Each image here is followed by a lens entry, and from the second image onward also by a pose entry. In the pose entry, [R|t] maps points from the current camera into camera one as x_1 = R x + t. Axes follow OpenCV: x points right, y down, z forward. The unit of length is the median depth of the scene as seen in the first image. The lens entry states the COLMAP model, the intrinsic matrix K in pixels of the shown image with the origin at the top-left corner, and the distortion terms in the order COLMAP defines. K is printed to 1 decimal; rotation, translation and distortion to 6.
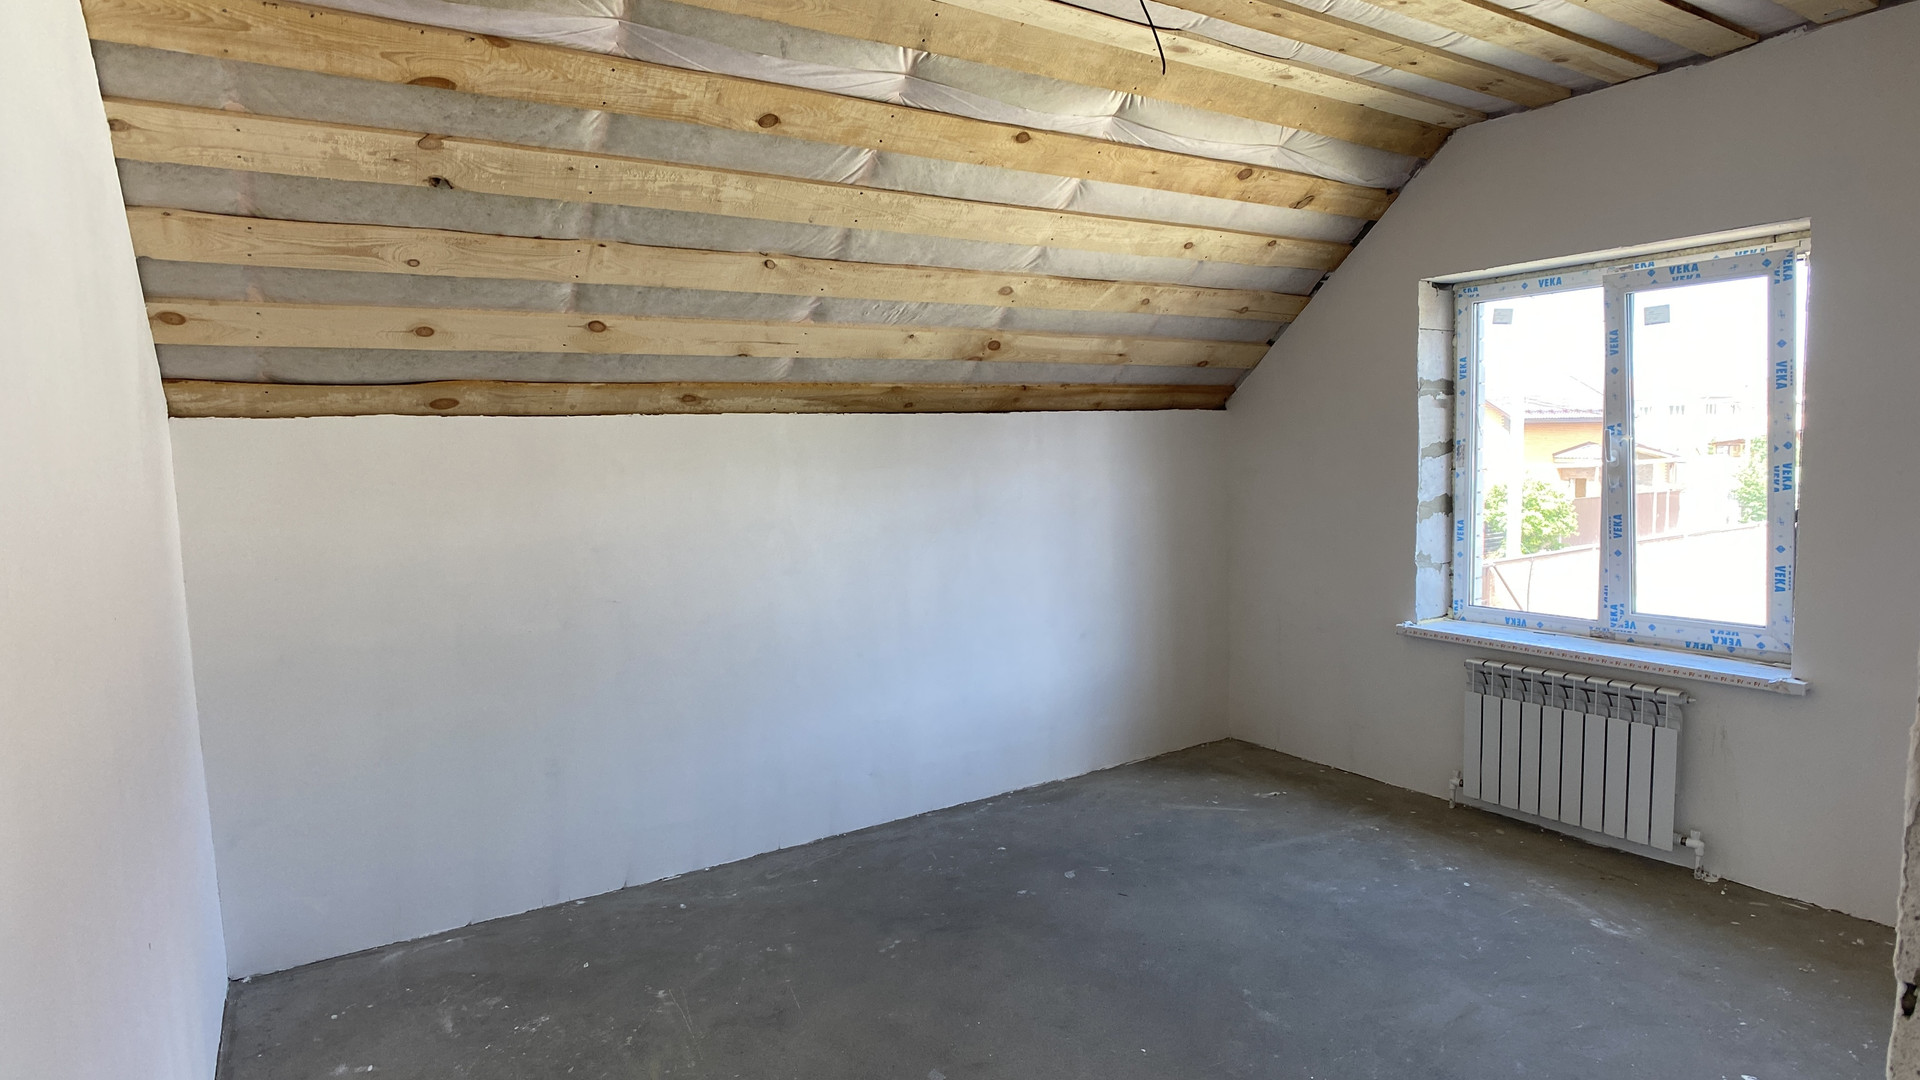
lens RADIAL K [[1033.6, 0, 964.4], [0, 1033.6, 540.0], [0, 0, 1]] dist [0.003593, 0.000850]
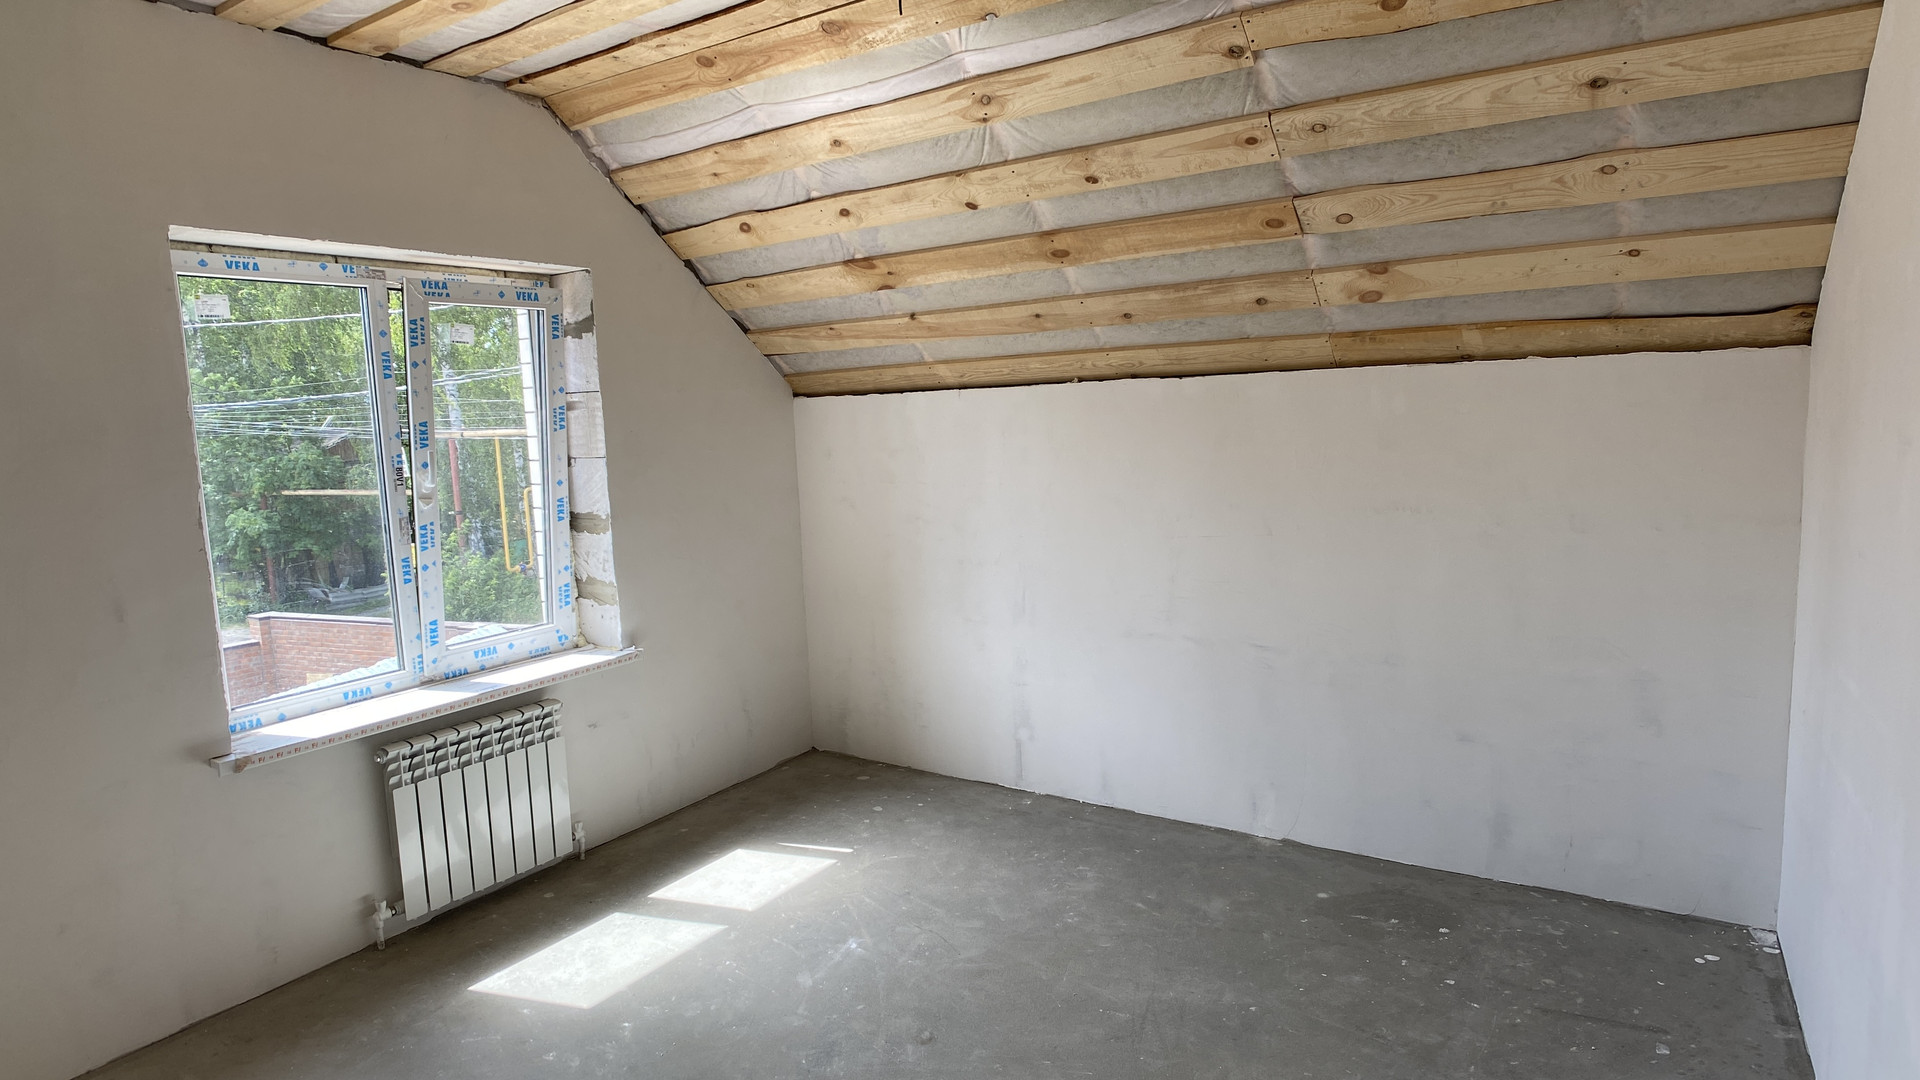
lens RADIAL K [[1033.6, 0, 947.6], [0, 1033.6, 537.2], [0, 0, 1]] dist [0.003593, 0.000850]
pose [[-0.414406, -0.090597, 0.905572, -0.406008], [0.117752, 0.981332, 0.152061, -0.121656], [-0.902442, 0.169648, -0.396002, 0.997375]]
